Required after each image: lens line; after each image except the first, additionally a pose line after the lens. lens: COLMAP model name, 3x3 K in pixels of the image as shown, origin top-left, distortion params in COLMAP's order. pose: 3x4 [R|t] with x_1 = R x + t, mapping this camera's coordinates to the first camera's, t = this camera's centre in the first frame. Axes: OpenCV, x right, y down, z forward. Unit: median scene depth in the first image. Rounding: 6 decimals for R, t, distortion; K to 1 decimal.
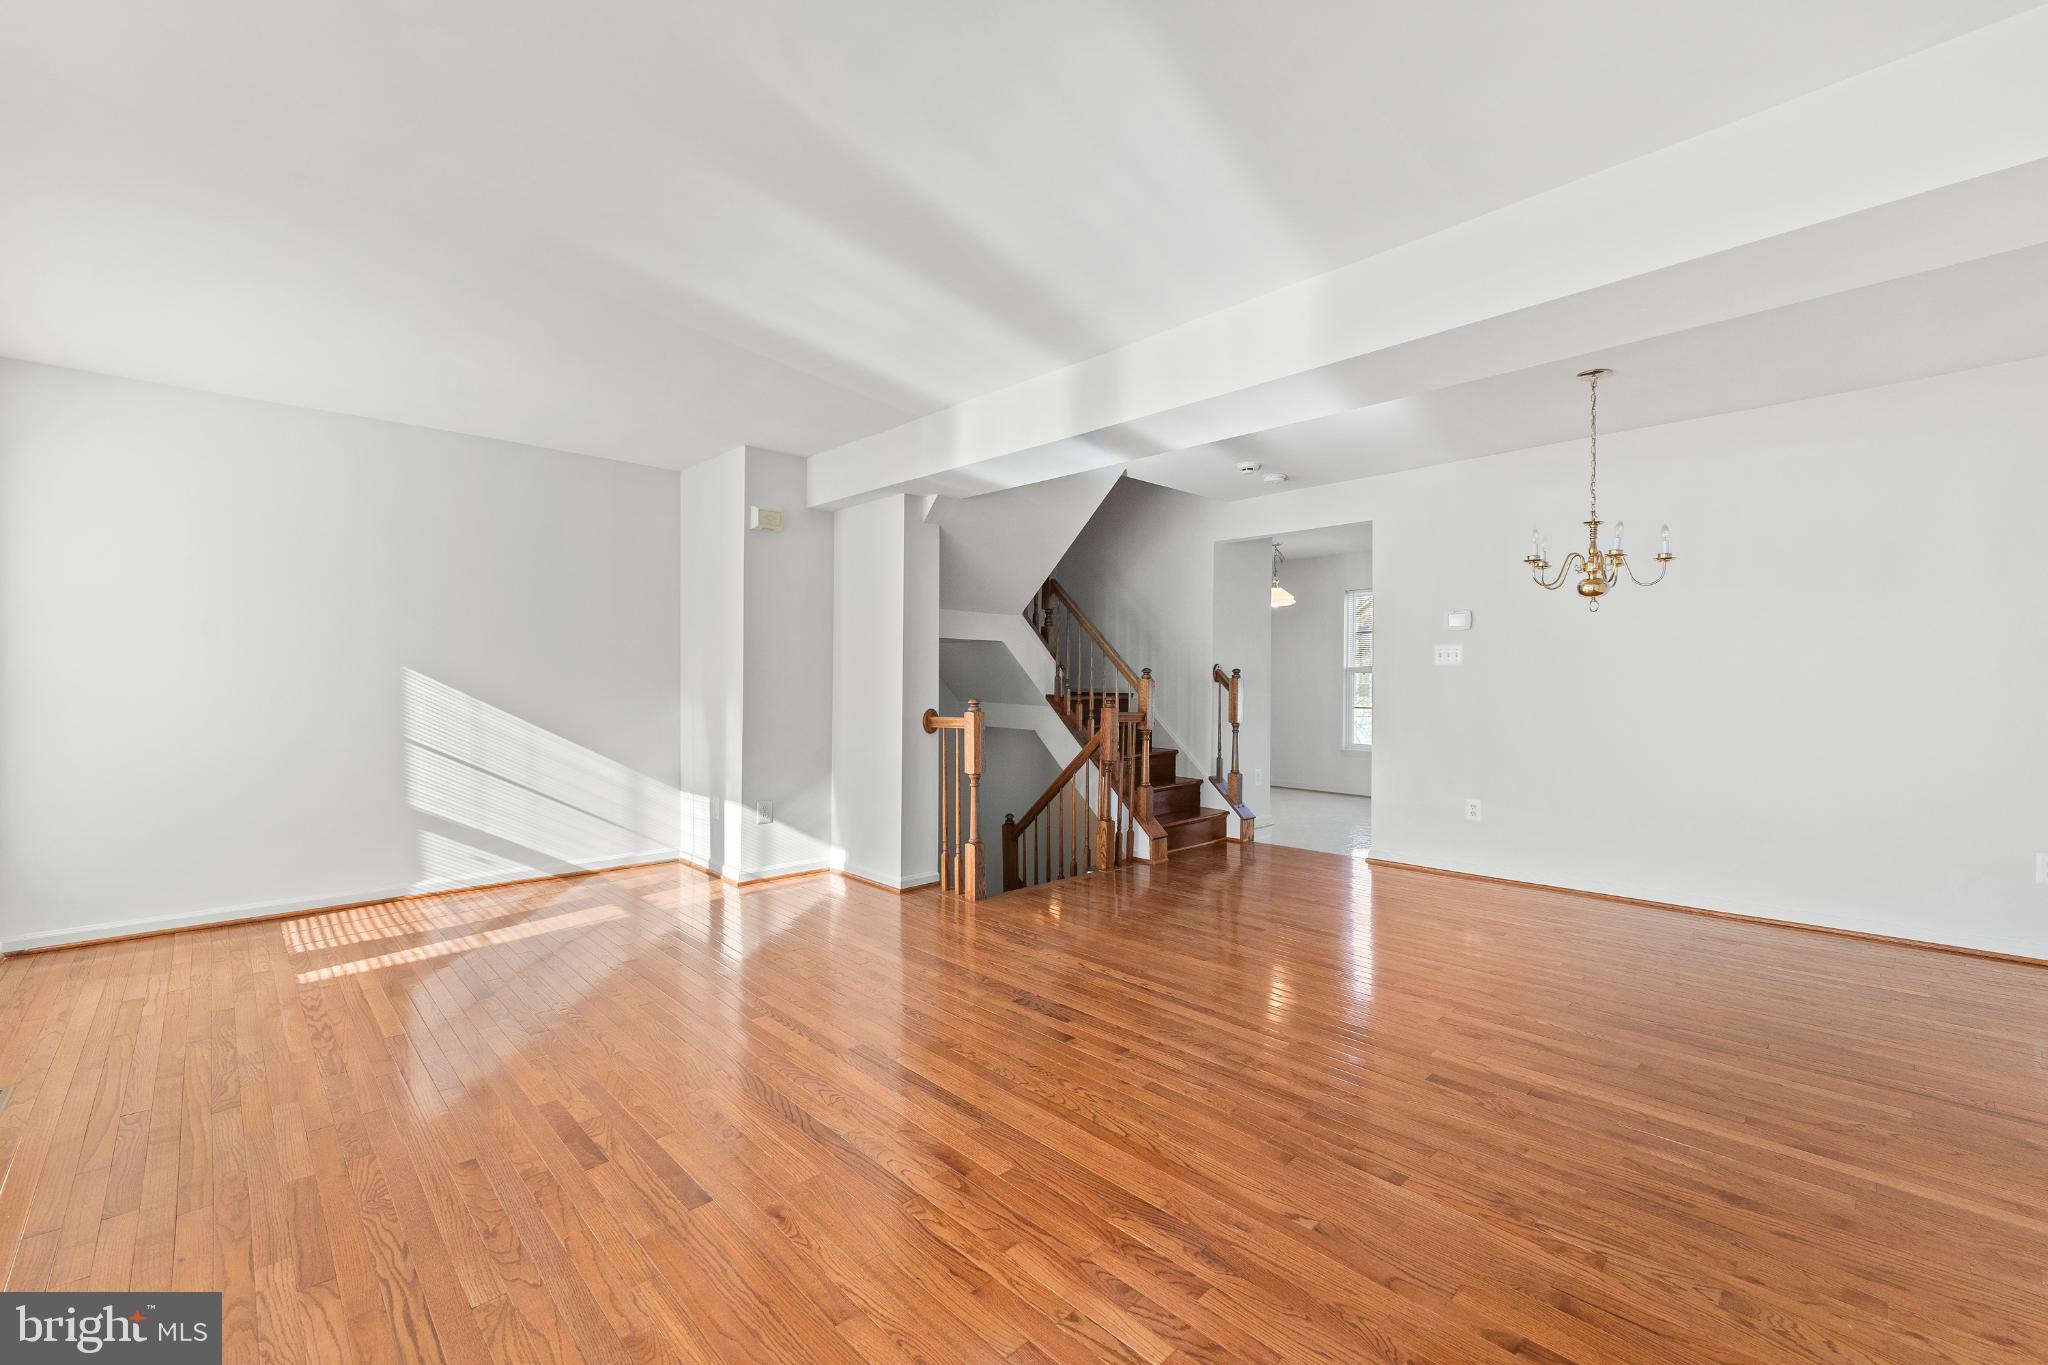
lens RADIAL K [[837.2, 0, 1030.2], [0, 837.2, 683.4], [0, 0, 1]] dist [-0.001354, -0.000282]
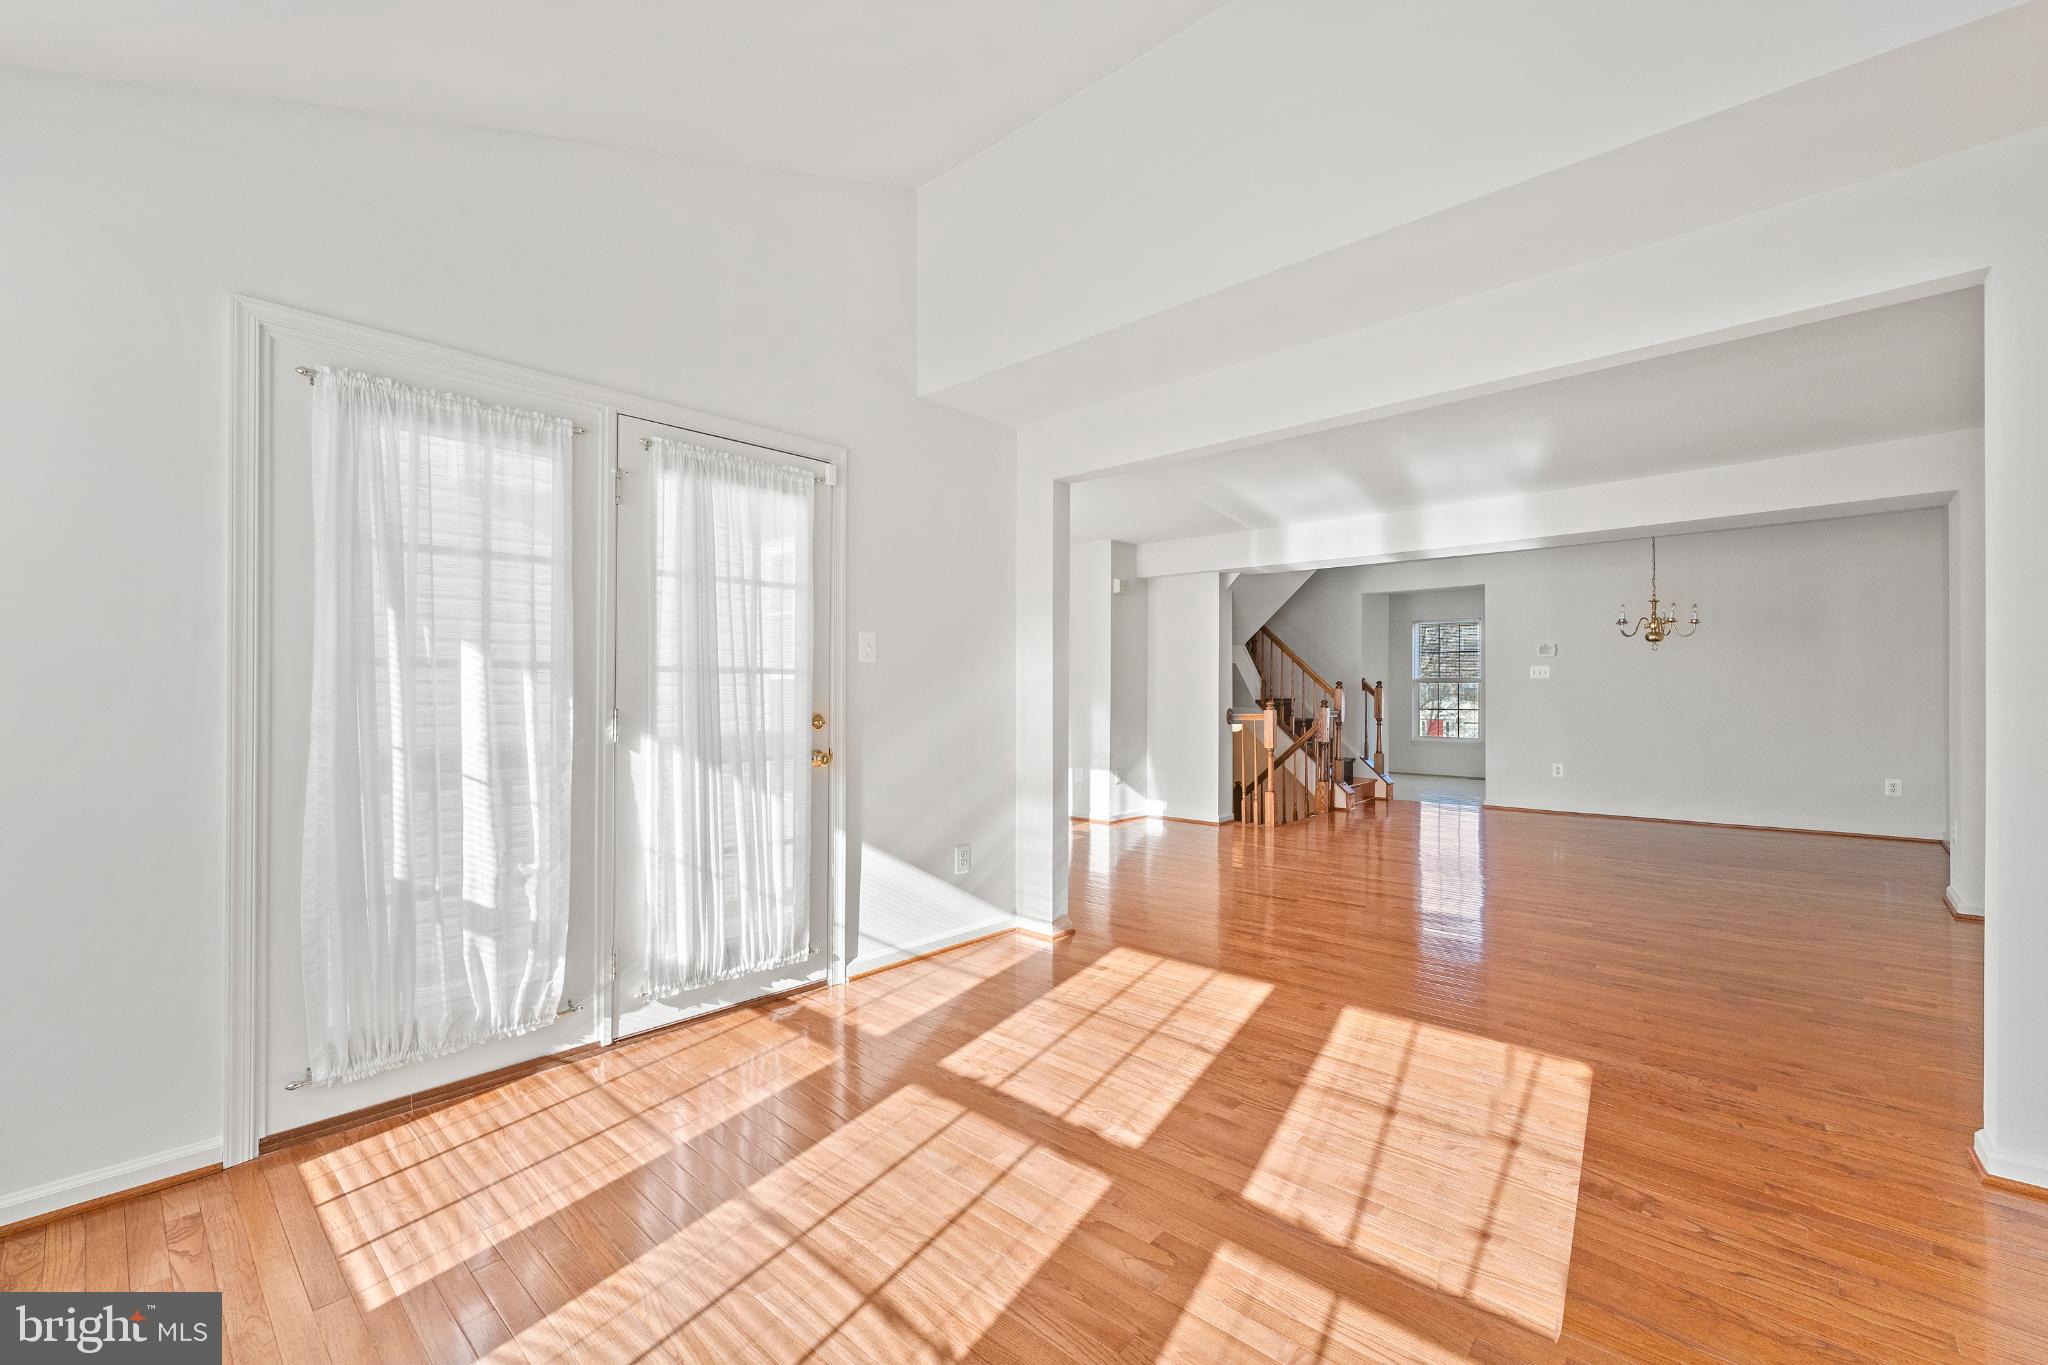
lens RADIAL K [[834.9, 0, 1025.6], [0, 834.9, 689.5], [0, 0, 1]] dist [-0.002463, -0.000260]
pose [[0.998200, -0.005577, 0.059710, -0.536007], [0.005775, 0.999978, -0.003138, -0.002494], [-0.059691, 0.003477, 0.998211, -0.482851]]
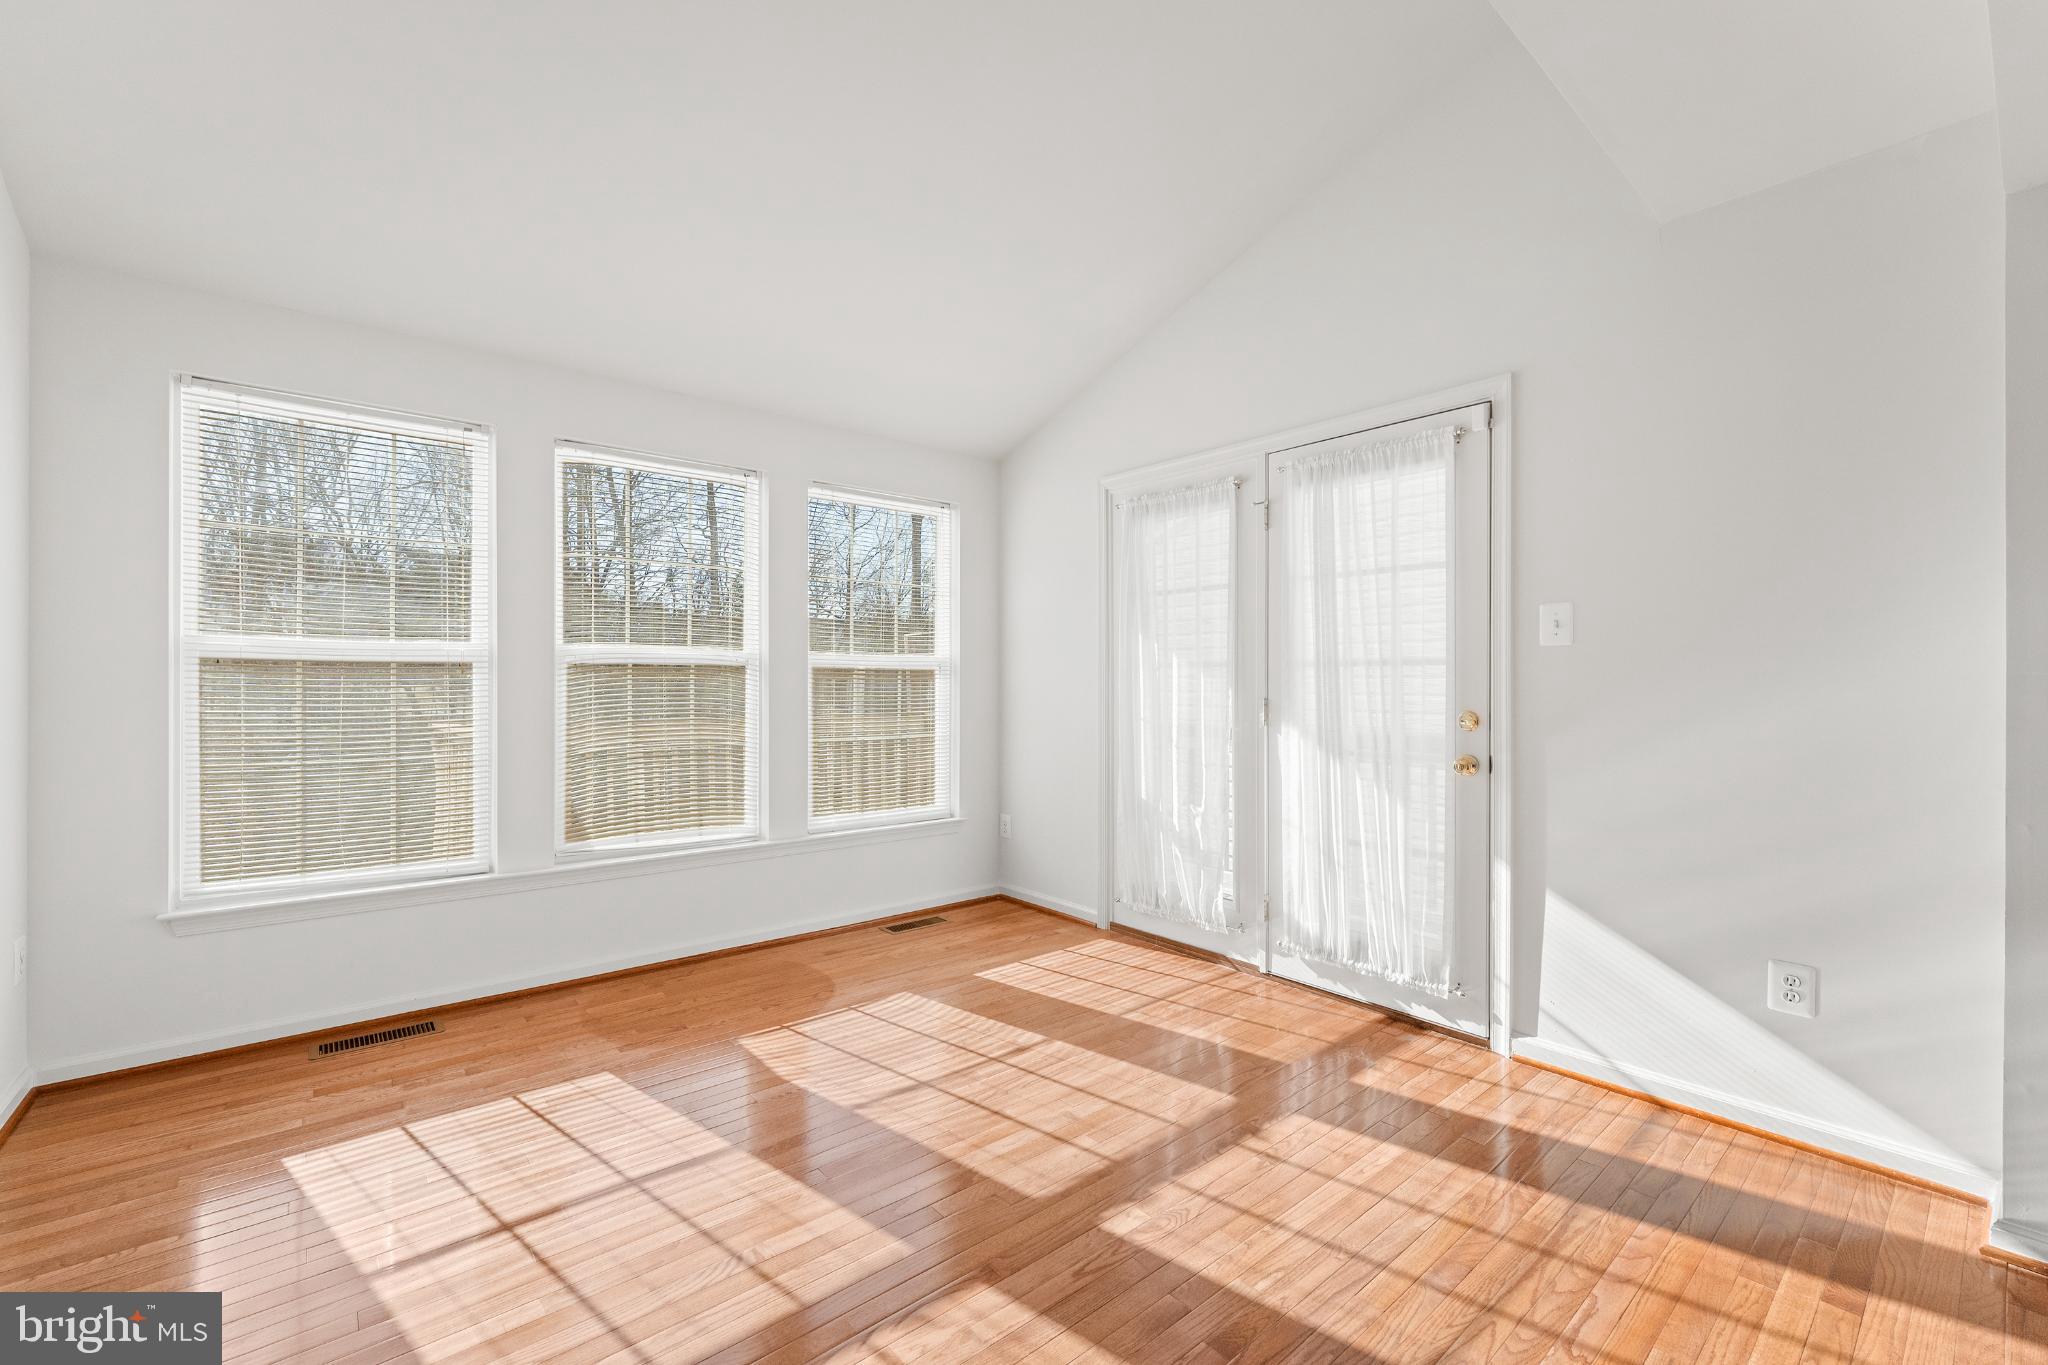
lens RADIAL K [[834.9, 0, 1025.6], [0, 834.9, 689.5], [0, 0, 1]] dist [-0.002463, -0.000260]
pose [[-0.059493, -0.001082, -0.998228, -0.119058], [-0.004268, 0.999991, -0.000830, 0.000736], [0.998220, 0.004211, -0.059497, -0.092693]]
